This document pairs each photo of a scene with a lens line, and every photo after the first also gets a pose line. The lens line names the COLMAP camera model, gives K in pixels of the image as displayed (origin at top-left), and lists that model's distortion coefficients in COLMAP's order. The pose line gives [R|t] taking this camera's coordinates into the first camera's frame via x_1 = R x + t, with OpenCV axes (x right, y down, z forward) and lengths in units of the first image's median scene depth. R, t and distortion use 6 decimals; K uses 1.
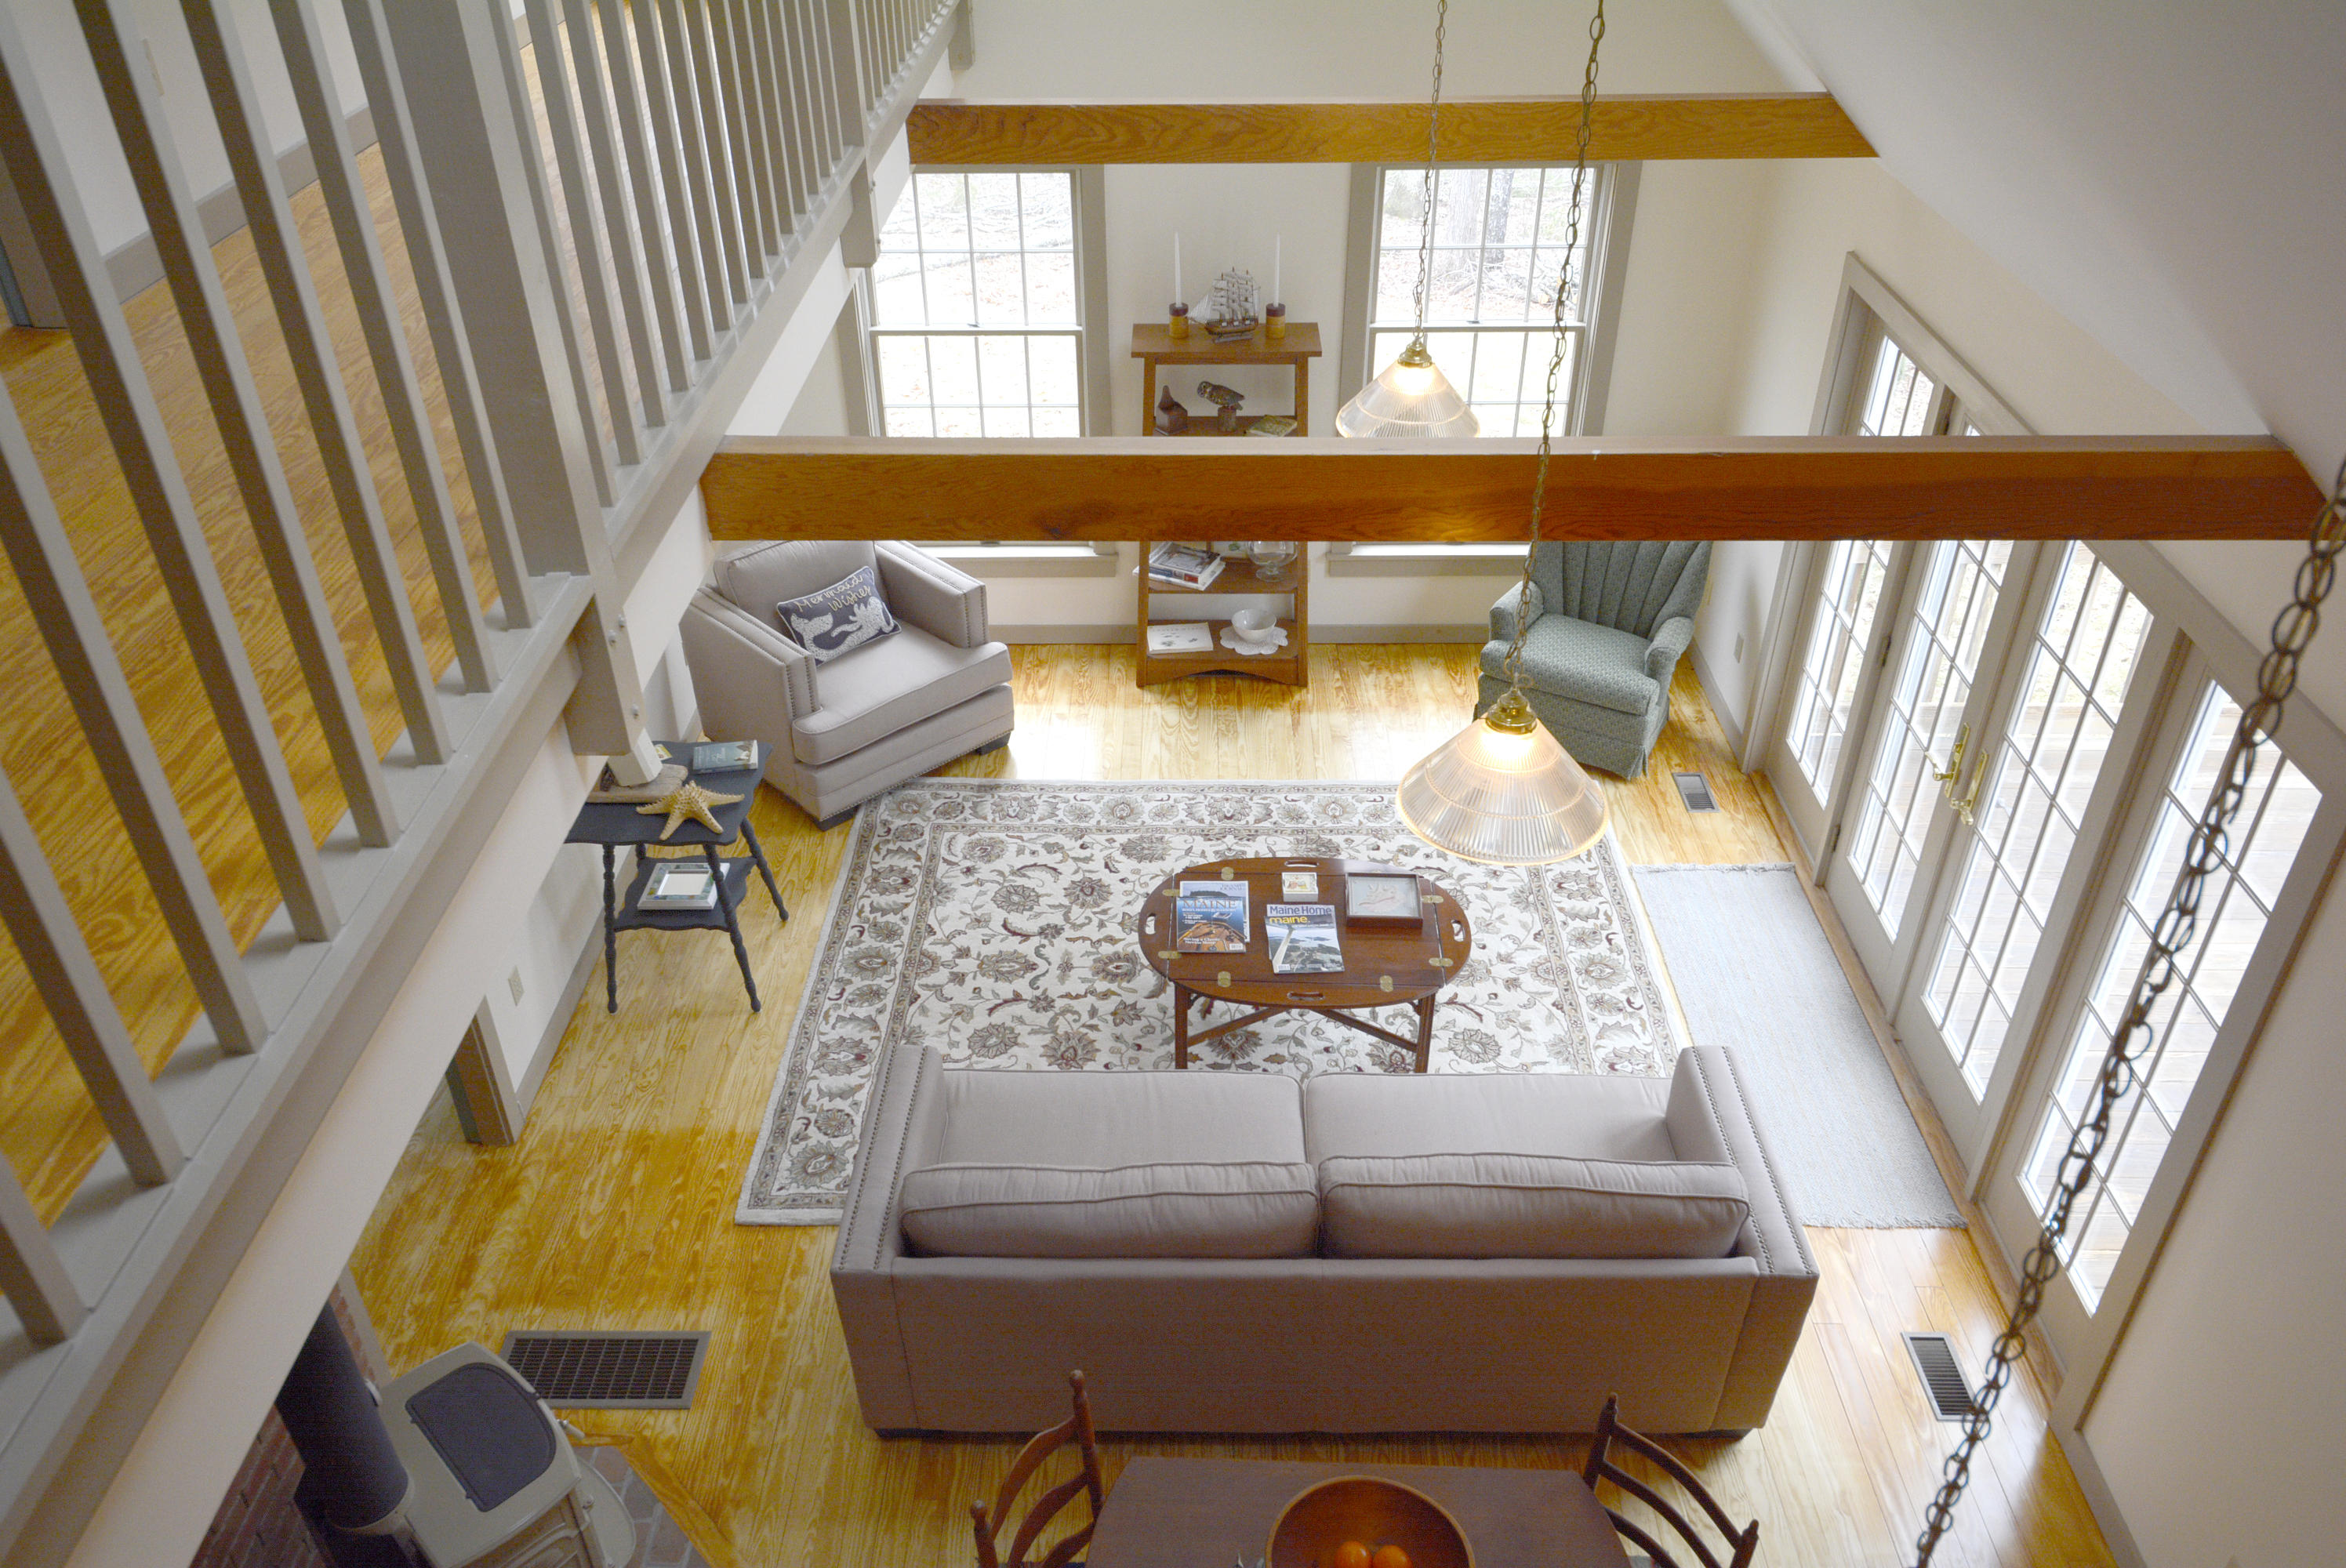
lens RADIAL K [[1694.8, 0, 1173.0], [0, 1694.8, 784.0], [0, 0, 1]] dist [0.009943, 0.002227]
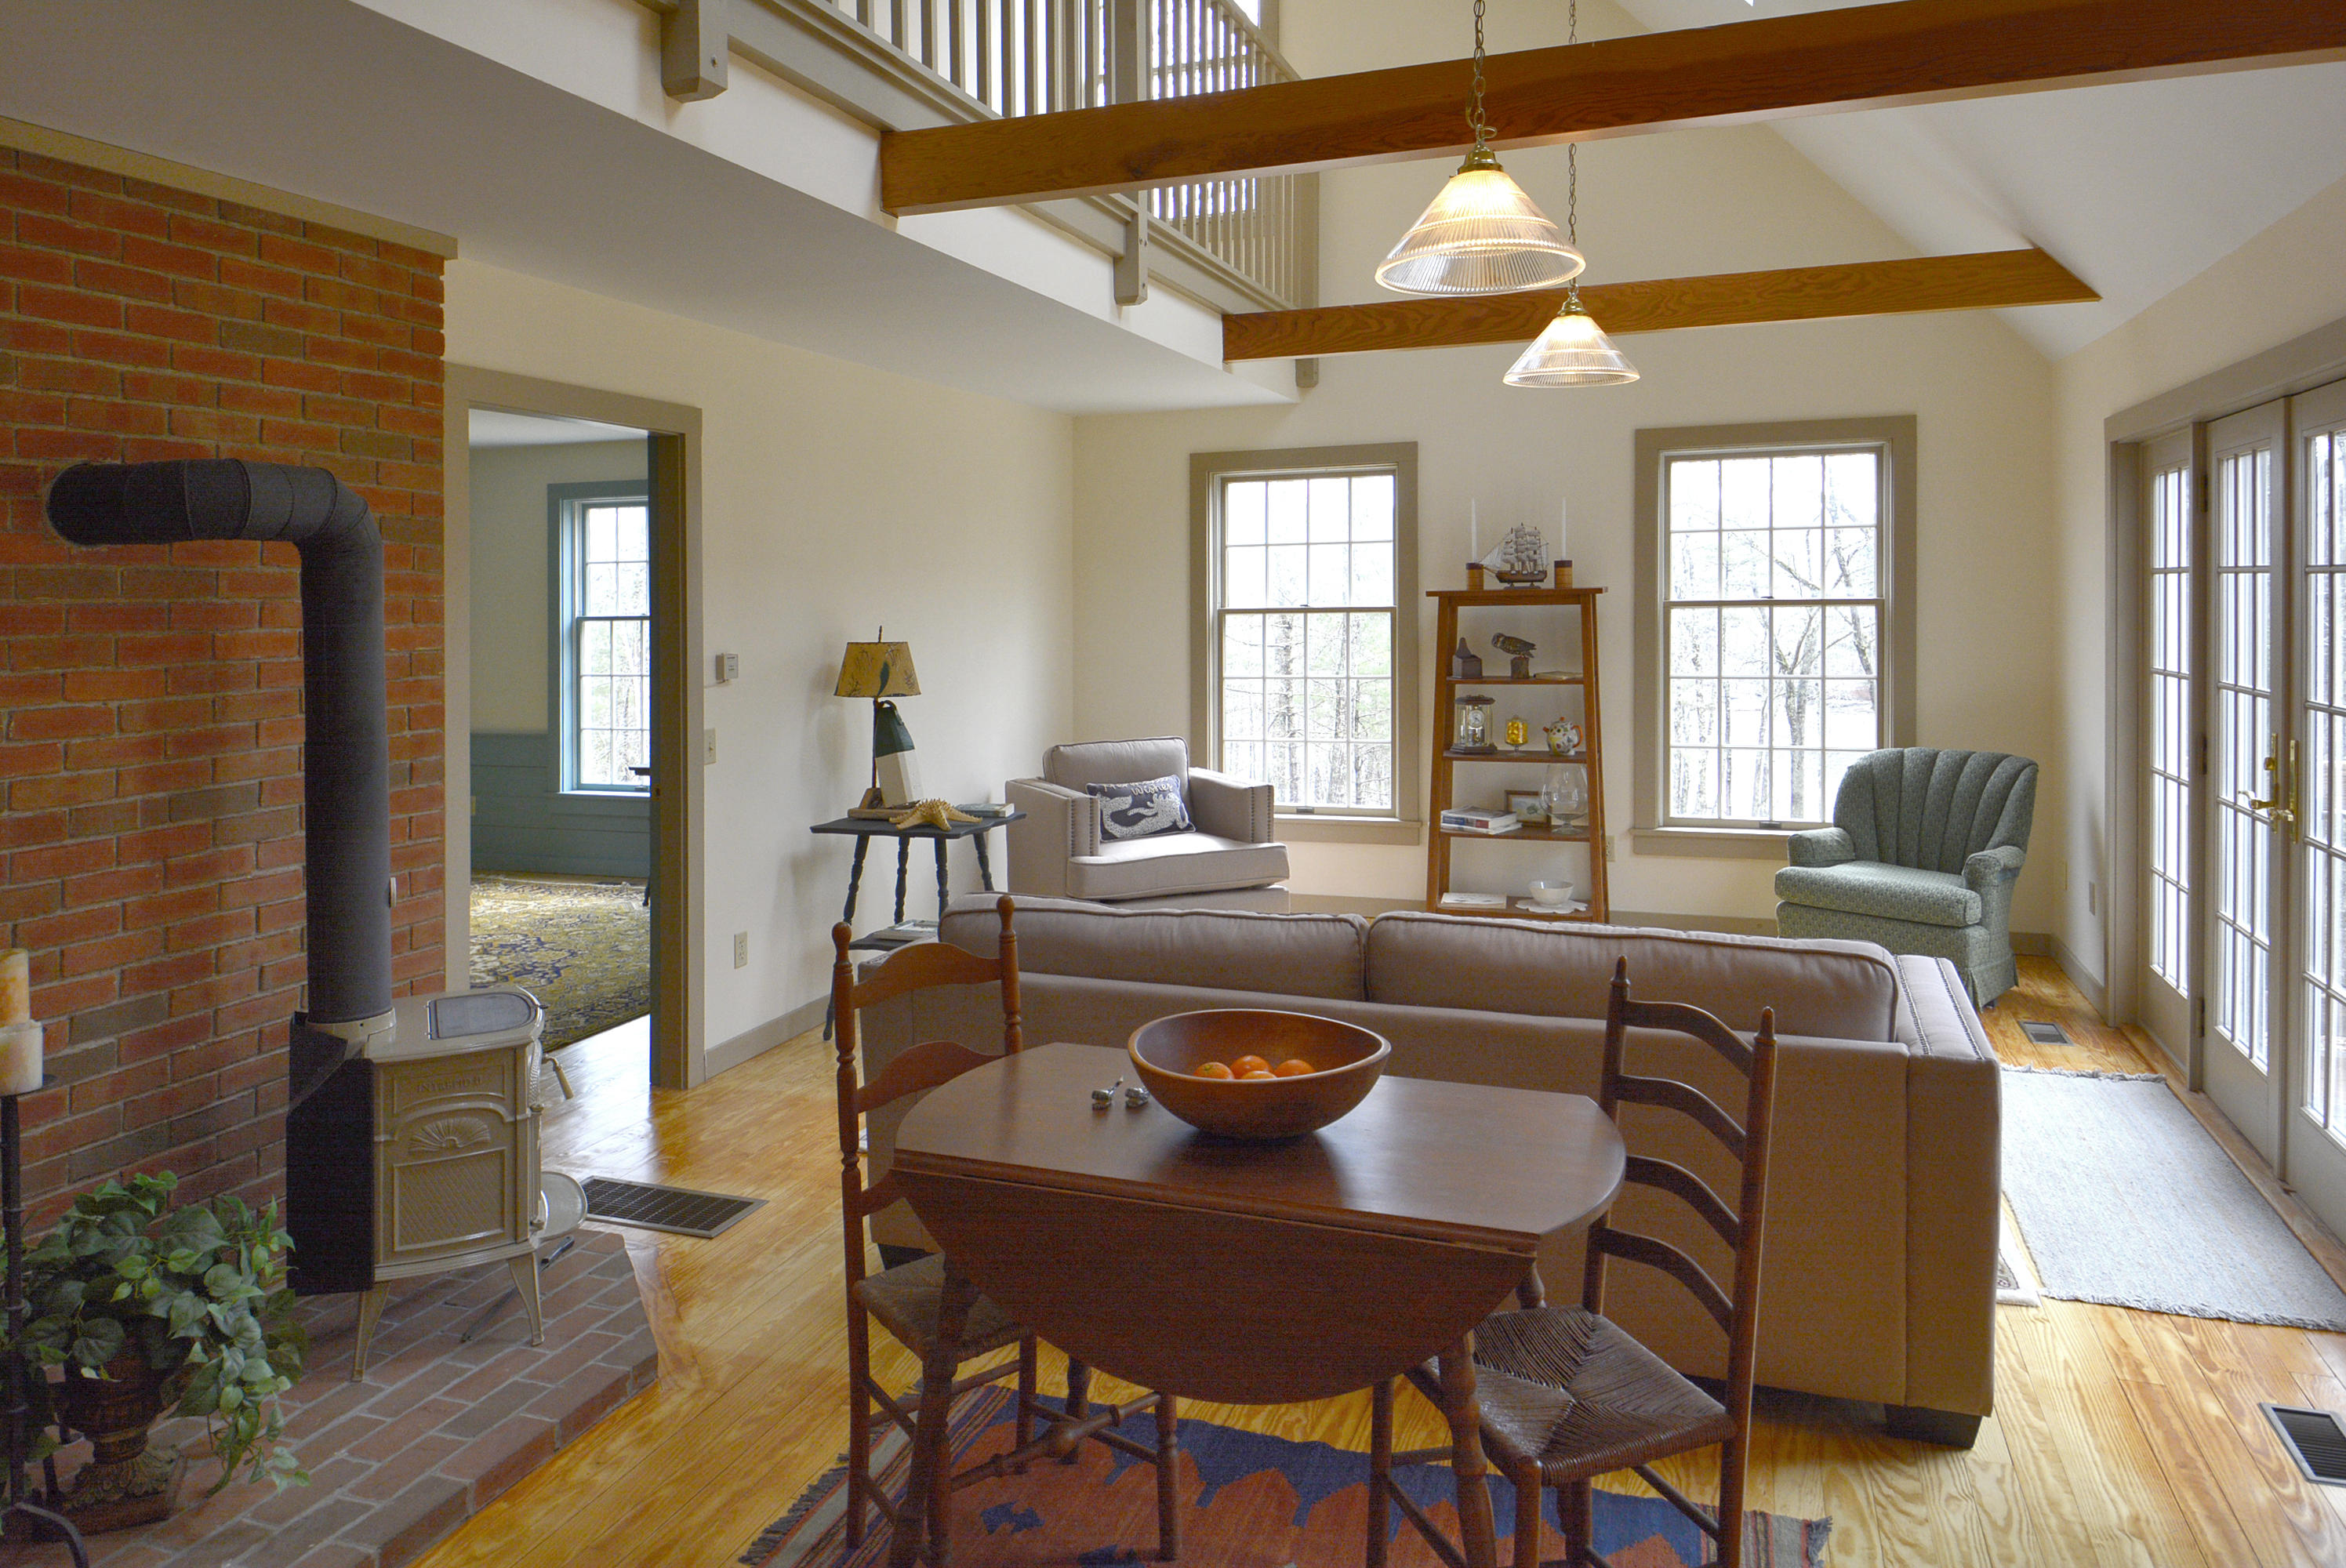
lens RADIAL K [[1637.8, 0, 1173.0], [0, 1637.8, 784.0], [0, 0, 1]] dist [0.039092, -0.083313]
pose [[0.933520, 0.010918, -0.358359, 0.217176], [-0.208290, 0.830067, -0.517304, 0.464288], [0.291814, 0.557557, 0.777158, 0.186519]]
